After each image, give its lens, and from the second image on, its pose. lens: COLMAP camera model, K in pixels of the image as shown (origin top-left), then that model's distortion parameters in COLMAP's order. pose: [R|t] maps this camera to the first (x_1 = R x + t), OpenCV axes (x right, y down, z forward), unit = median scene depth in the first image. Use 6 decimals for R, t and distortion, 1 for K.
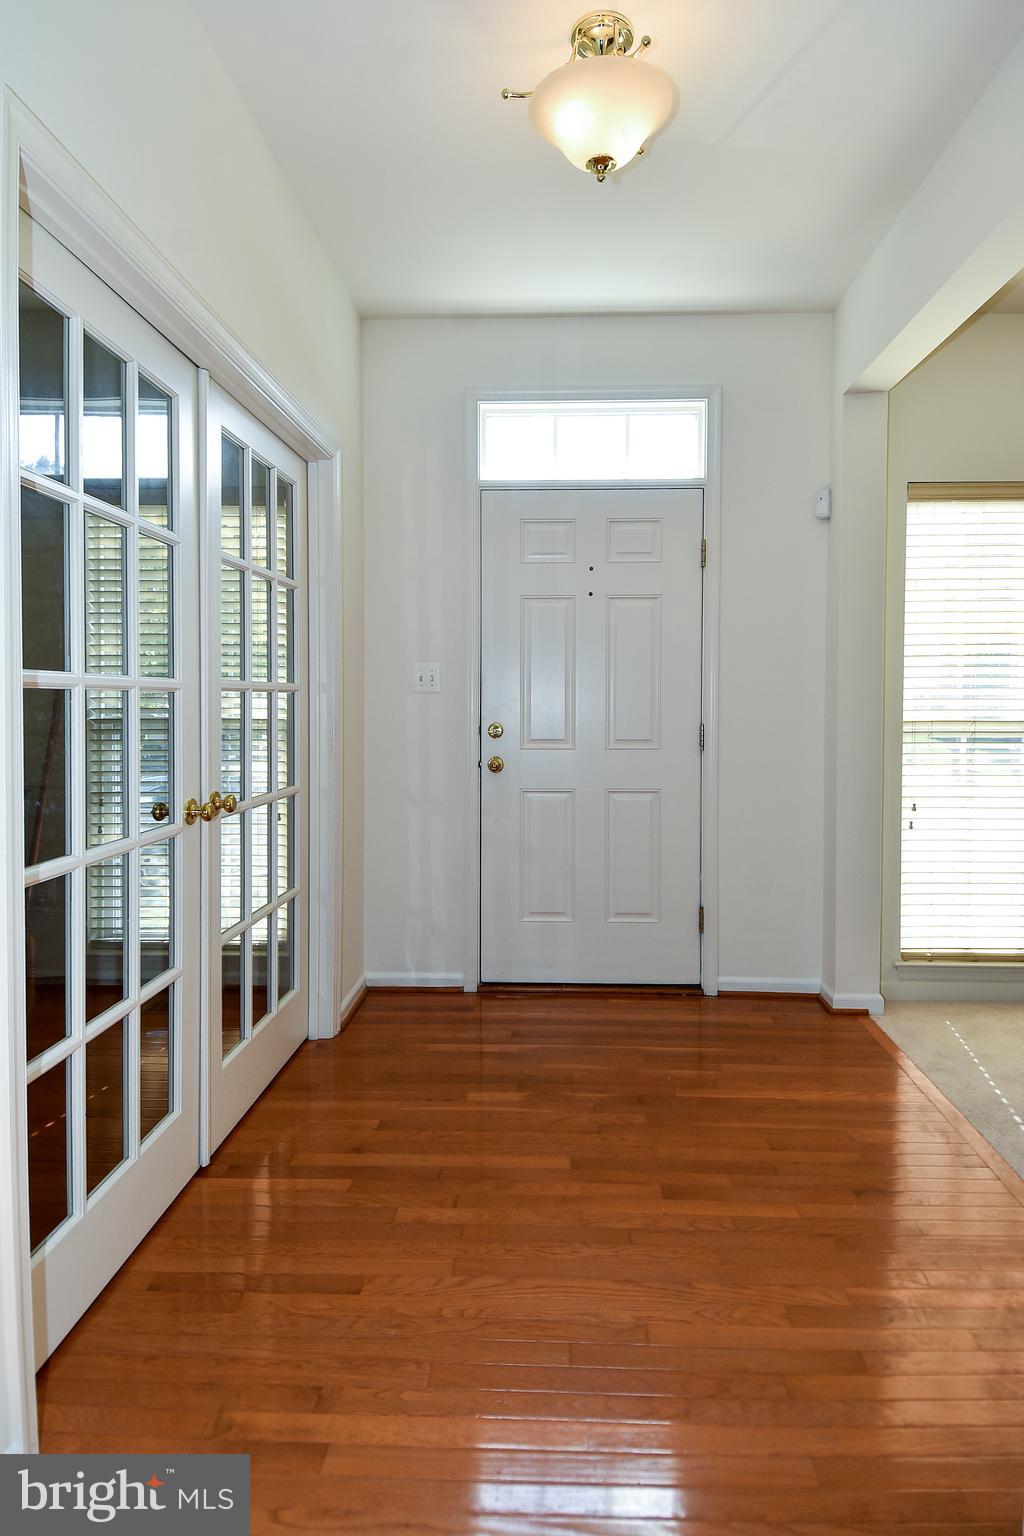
lens RADIAL K [[839.6, 0, 509.3], [0, 839.6, 773.9], [0, 0, 1]] dist [0.017488, -0.004950]
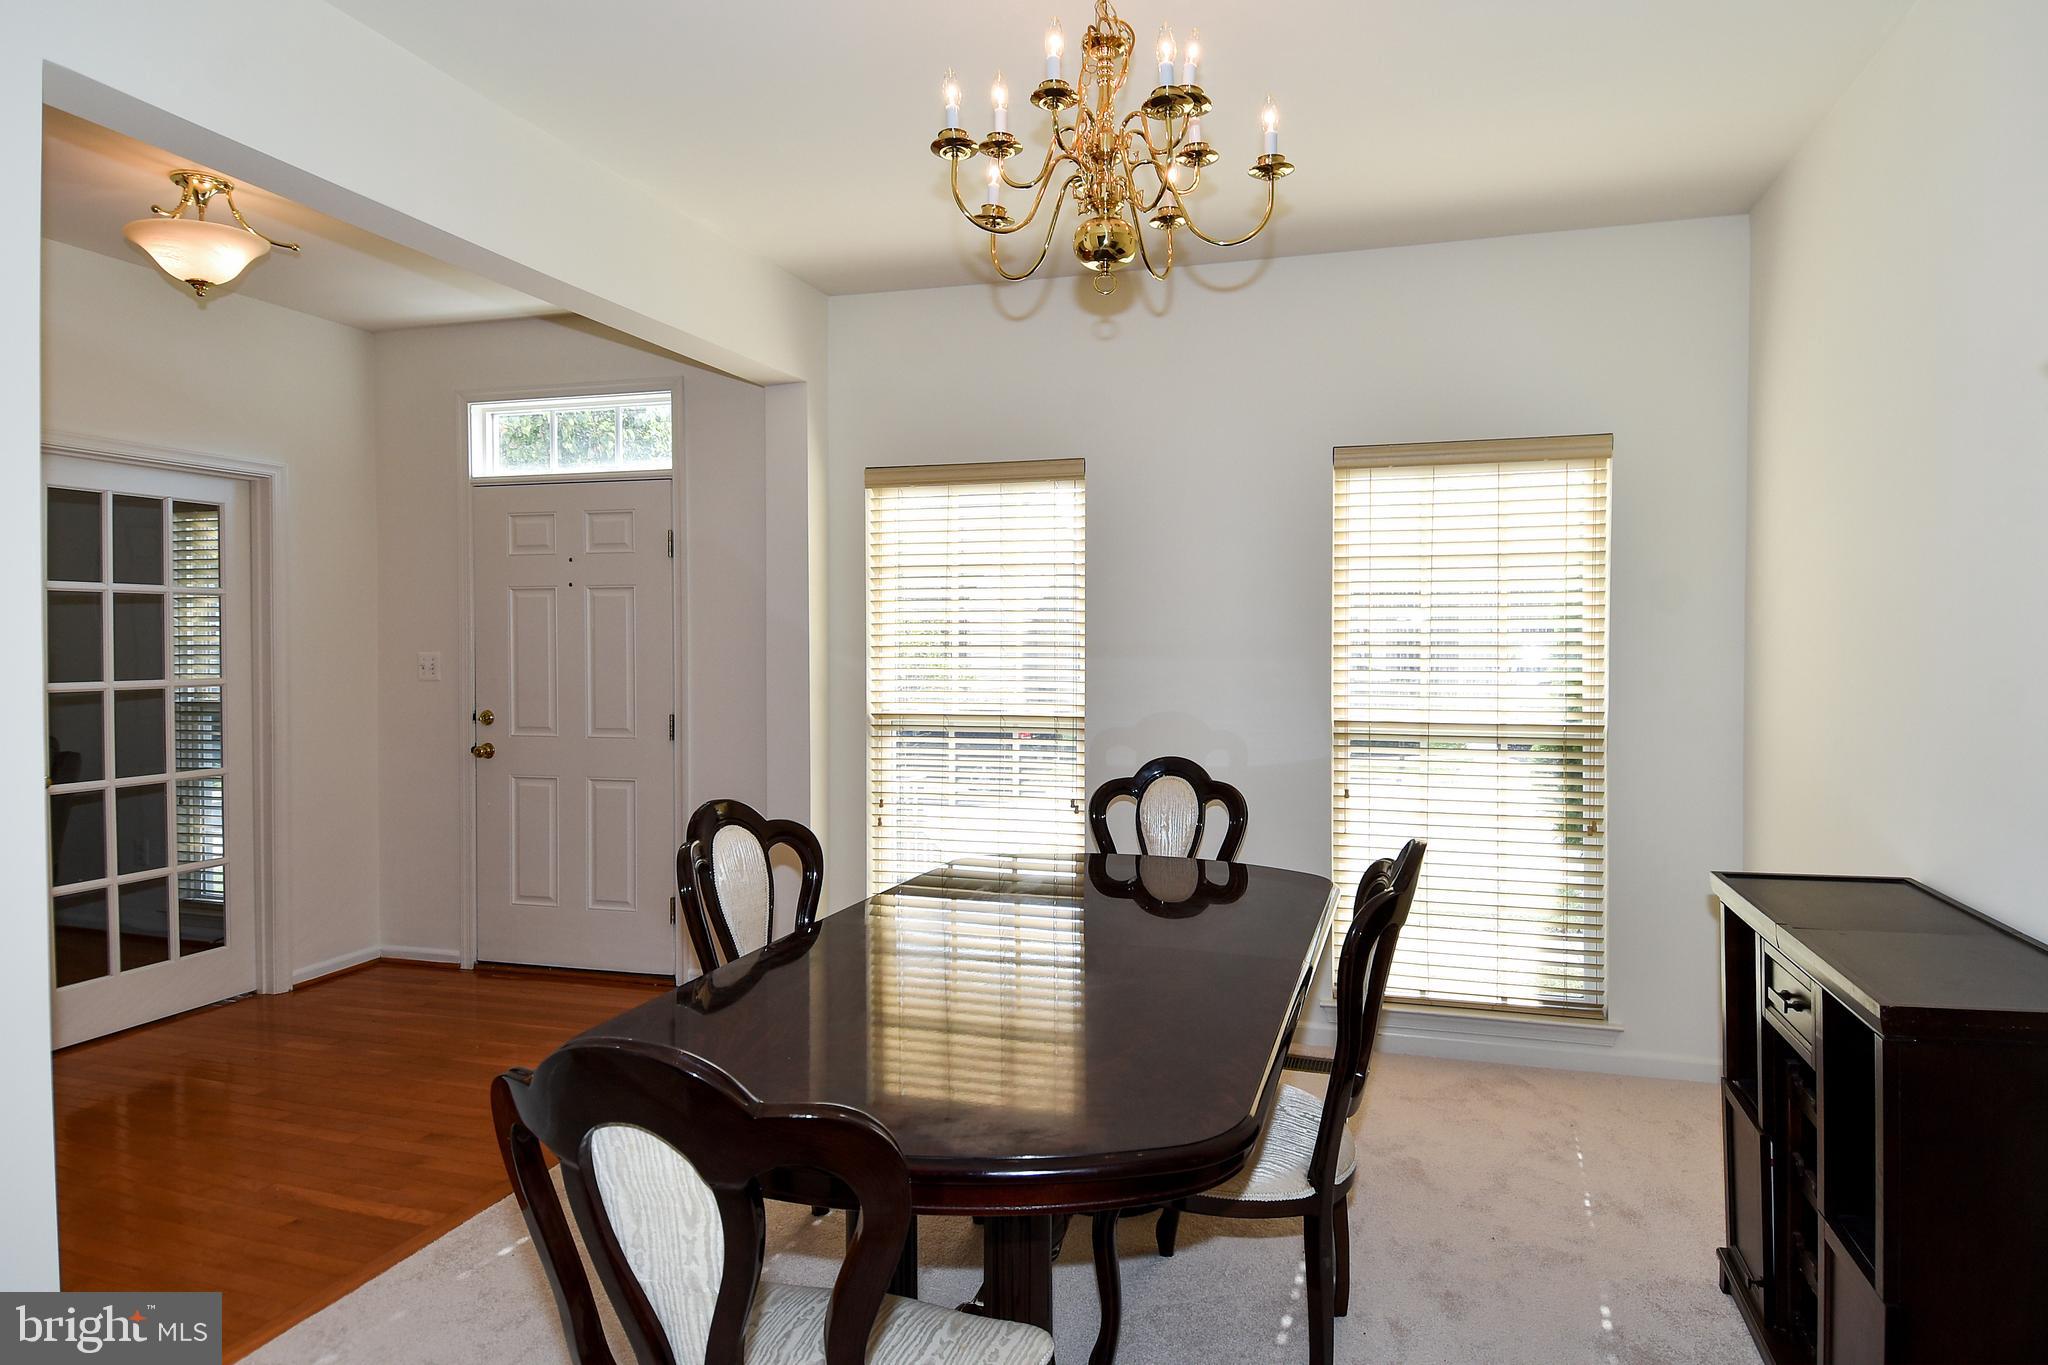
lens RADIAL K [[1119.5, 0, 1027.8], [0, 1119.5, 736.2], [0, 0, 1]] dist [0.017488, -0.004950]
pose [[0.979571, 0.018221, -0.200271, 0.917228], [-0.019280, 0.999809, -0.003342, -0.036764], [0.200171, 0.007135, 0.979735, -0.223497]]
